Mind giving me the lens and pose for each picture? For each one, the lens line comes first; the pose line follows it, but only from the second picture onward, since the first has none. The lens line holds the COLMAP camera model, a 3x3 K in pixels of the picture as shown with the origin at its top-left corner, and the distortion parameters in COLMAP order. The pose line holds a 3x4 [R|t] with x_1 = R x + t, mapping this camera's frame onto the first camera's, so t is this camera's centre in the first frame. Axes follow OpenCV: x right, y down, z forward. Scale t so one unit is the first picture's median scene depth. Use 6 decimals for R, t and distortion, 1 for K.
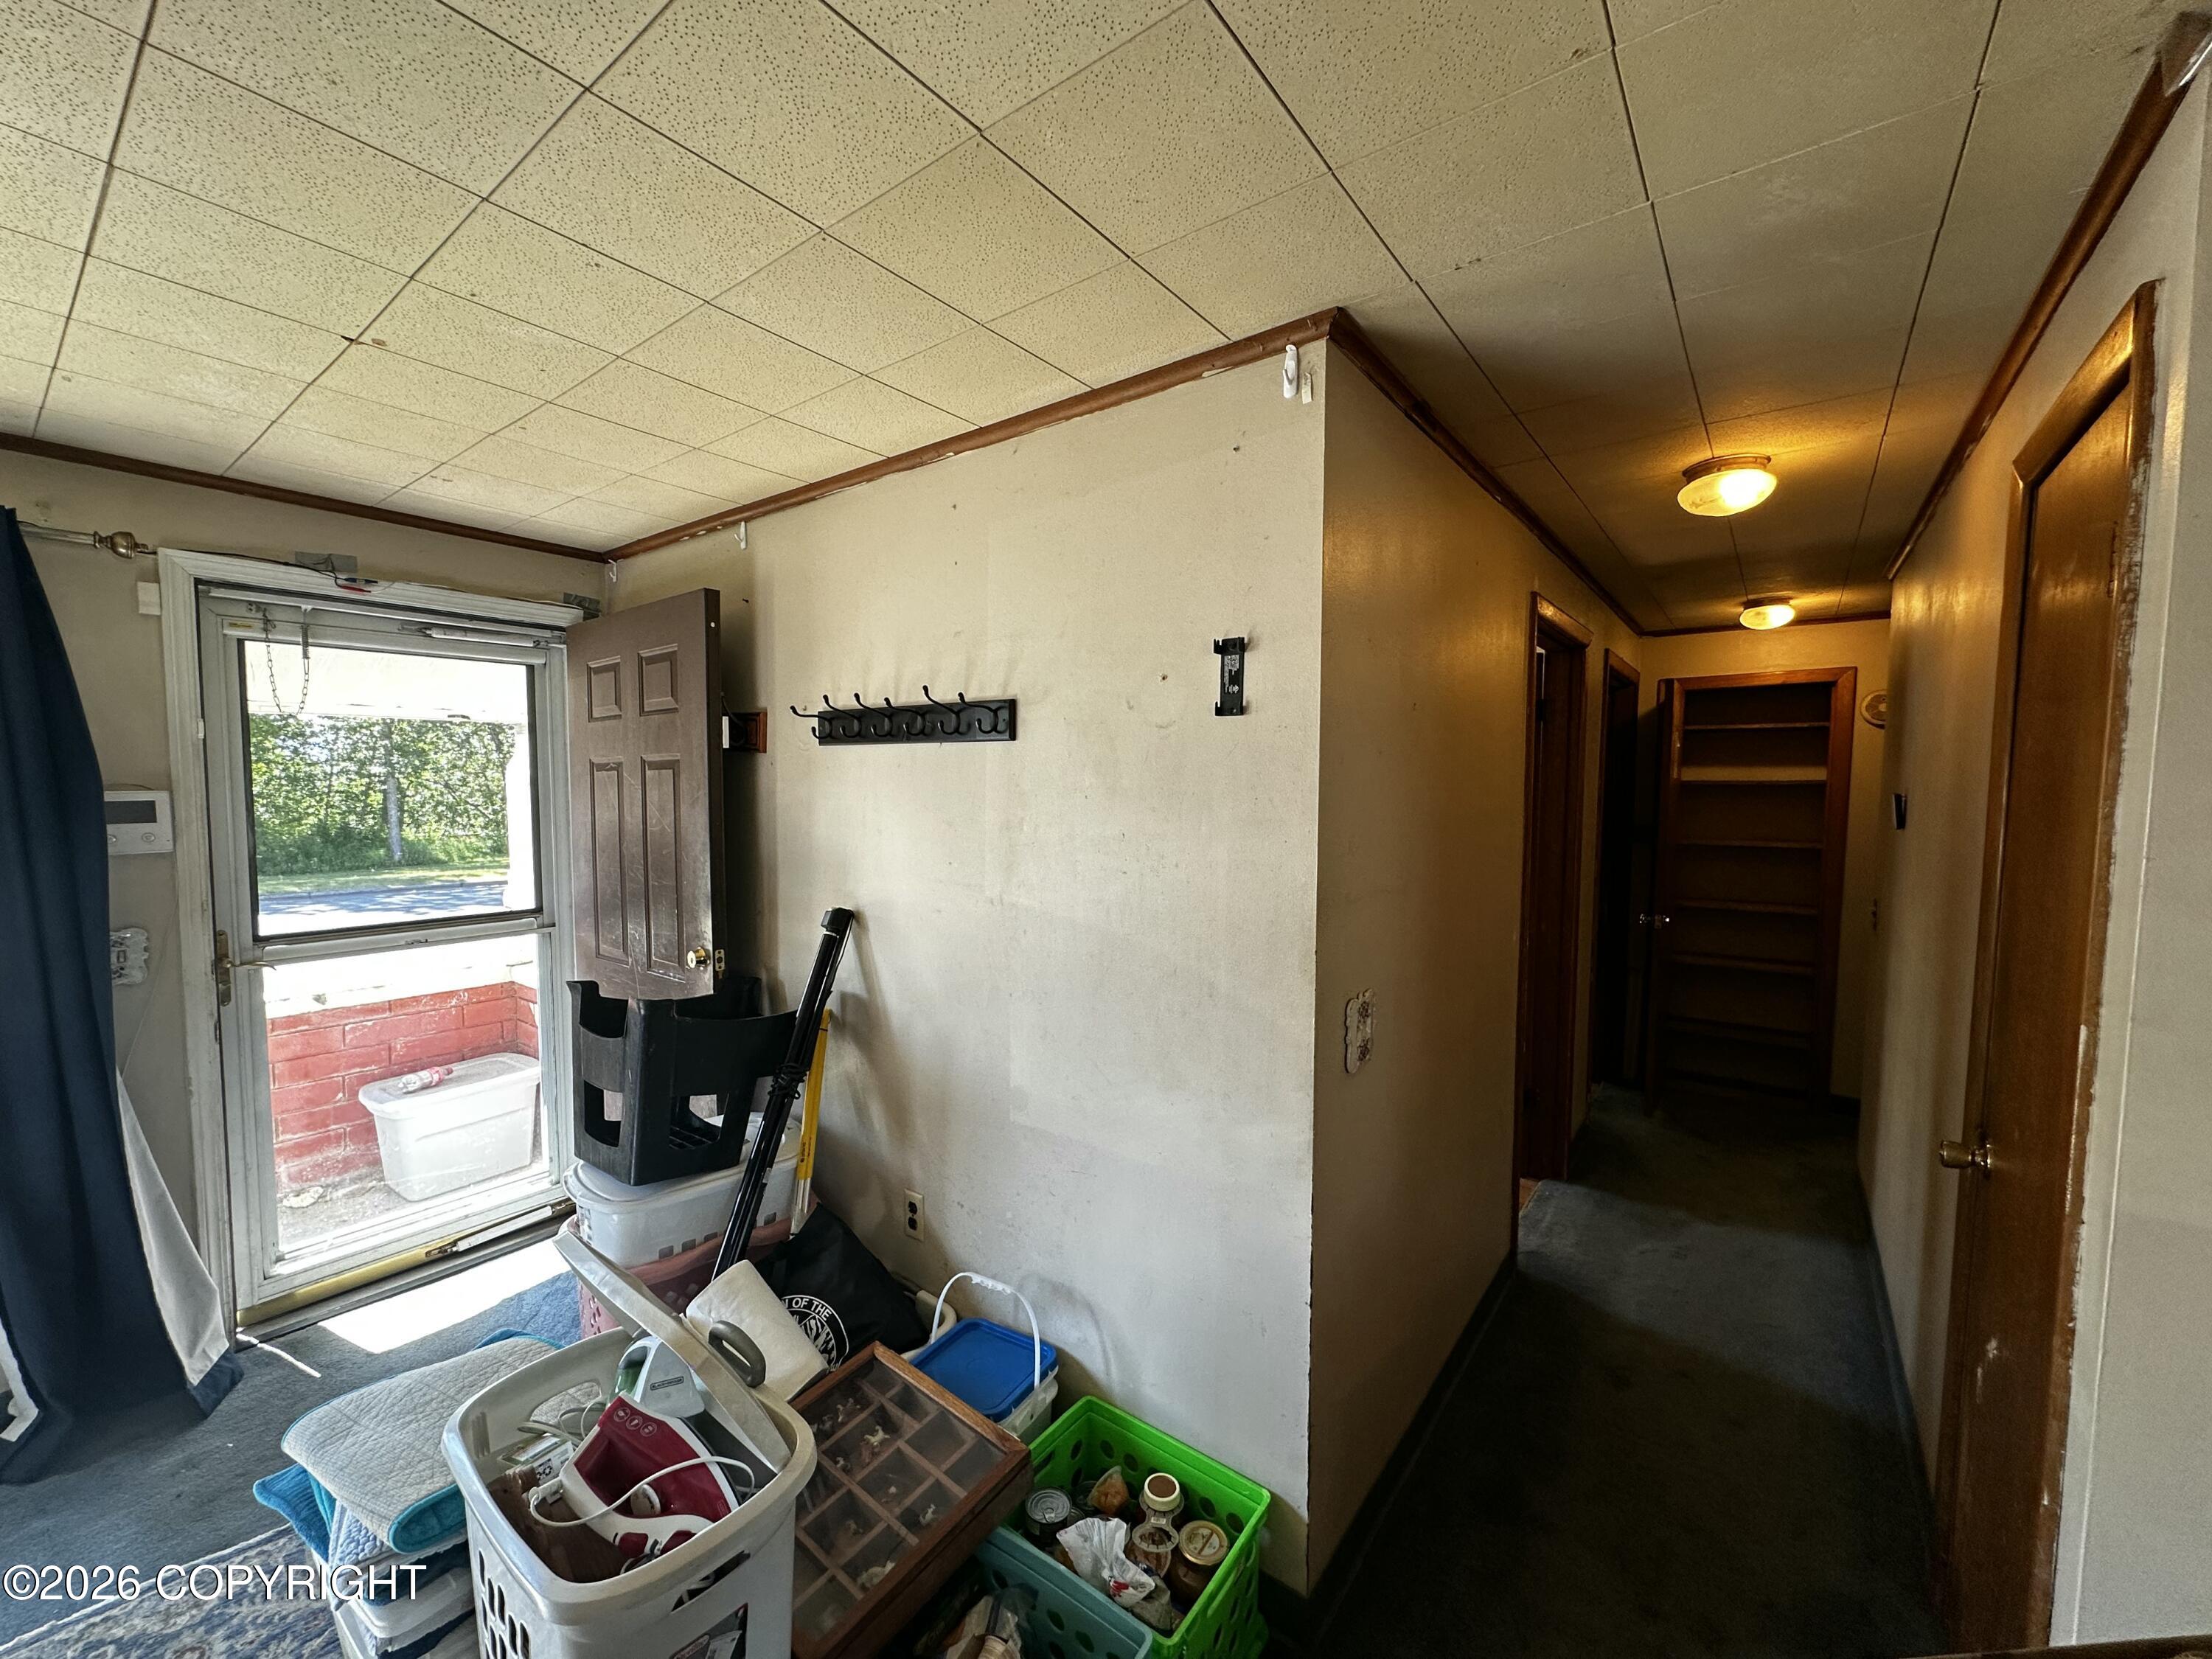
lens RADIAL K [[883.0, 0, 1106.0], [0, 883.0, 829.5], [0, 0, 1]] dist [-0.000823, 0.000089]
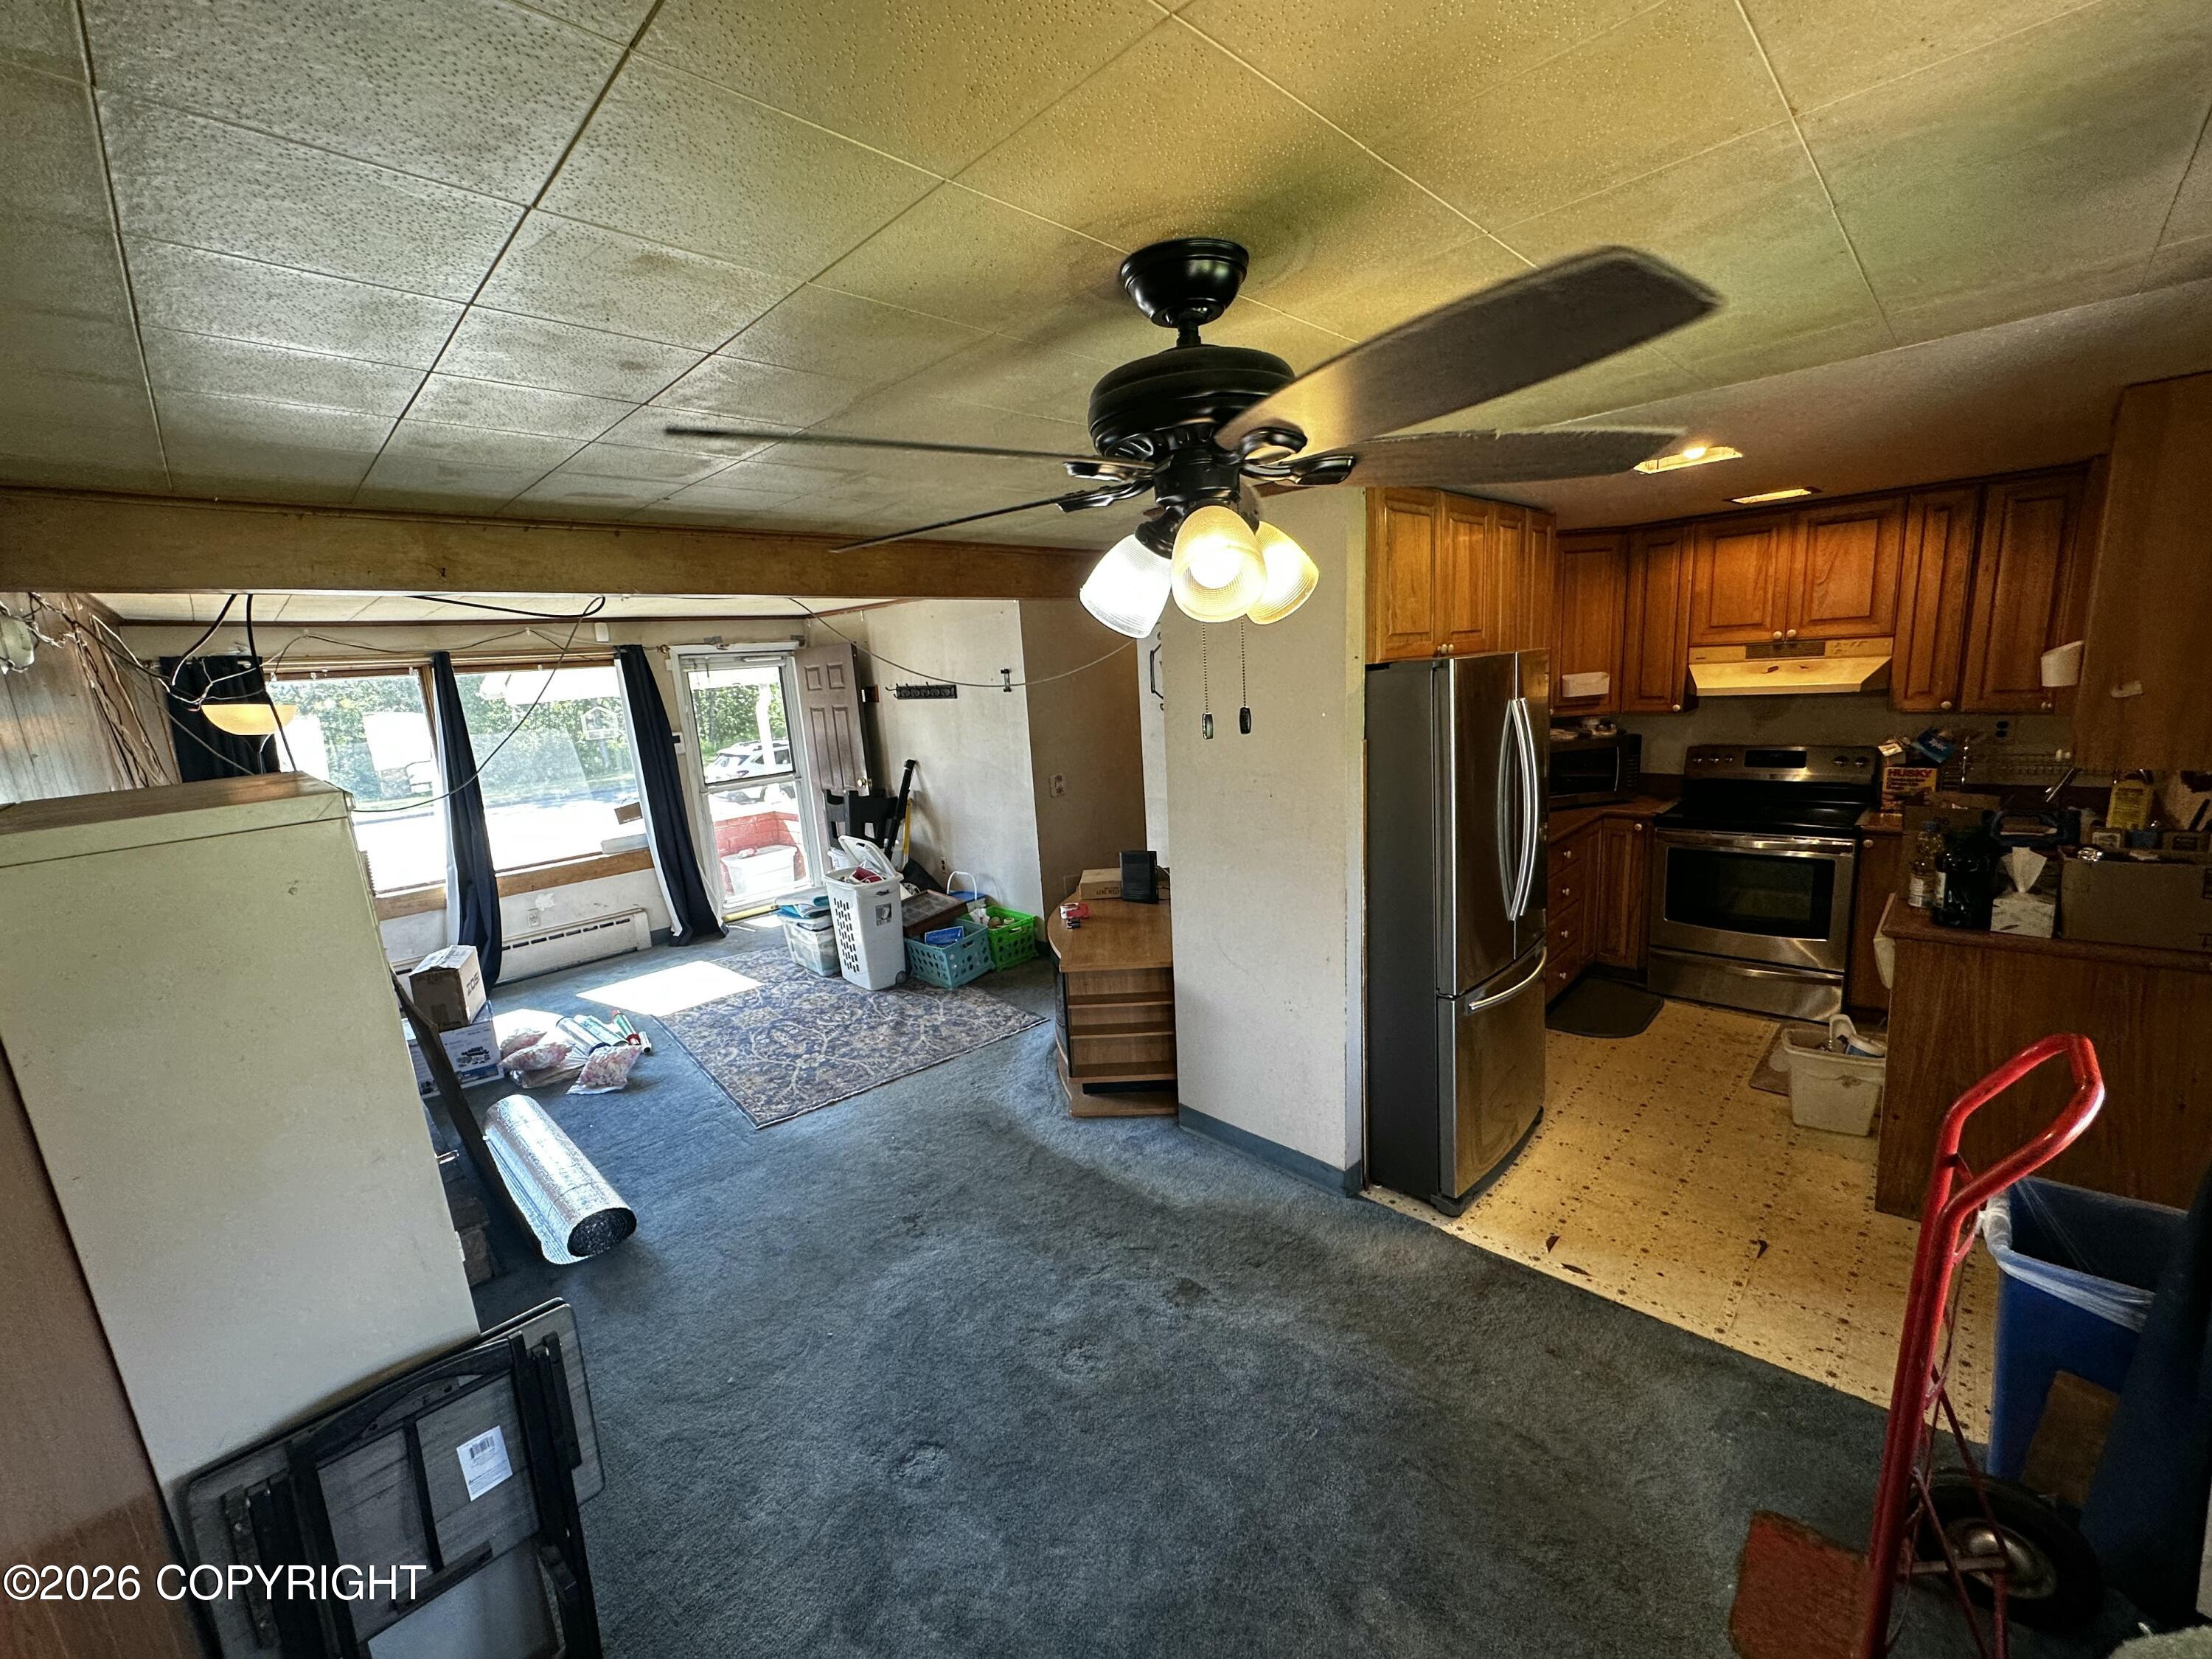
lens RADIAL K [[883.0, 0, 1106.0], [0, 883.0, 829.5], [0, 0, 1]] dist [-0.000823, 0.000089]
pose [[0.989070, -0.043001, -0.141037, 0.695311], [0.061905, 0.989246, 0.132511, -0.023144], [0.133822, -0.139794, 0.981096, -1.679462]]
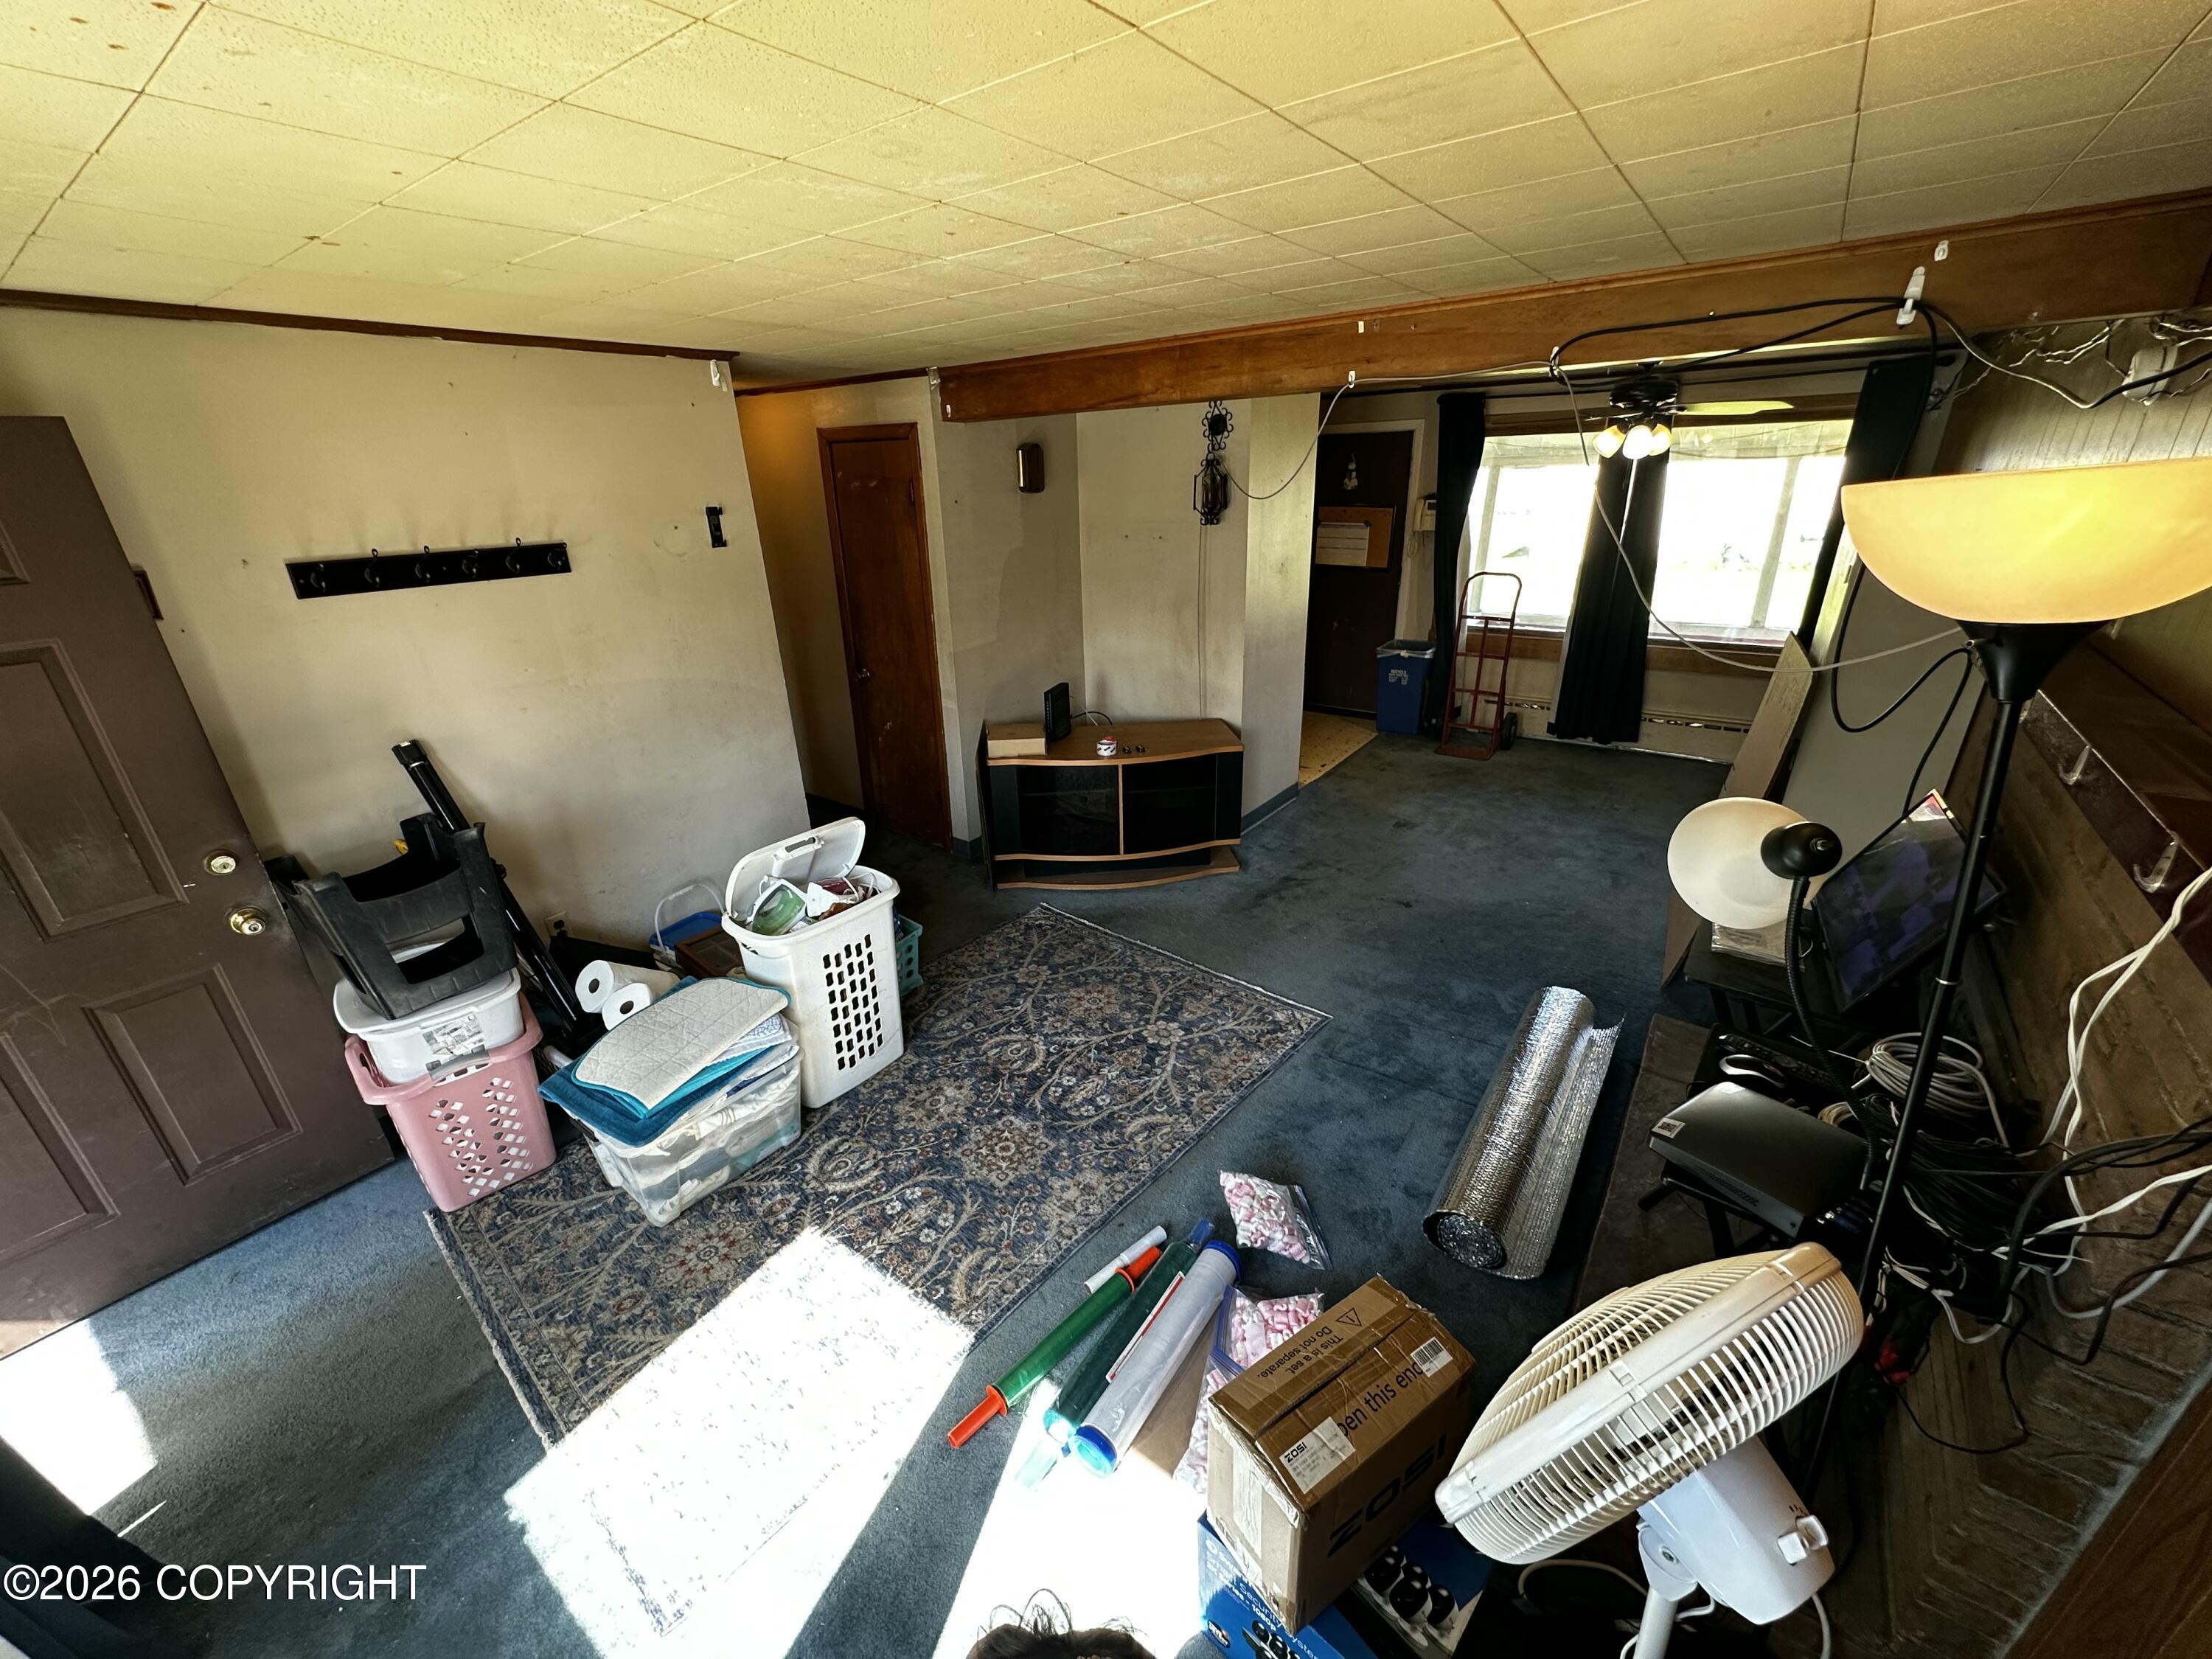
lens RADIAL K [[883.0, 0, 1106.0], [0, 883.0, 829.5], [0, 0, 1]] dist [-0.000823, 0.000089]
pose [[-0.016924, -0.387997, 0.921505, -1.428419], [0.082701, 0.917936, 0.388013, -0.176858], [-0.996431, 0.082776, 0.016552, 0.096480]]
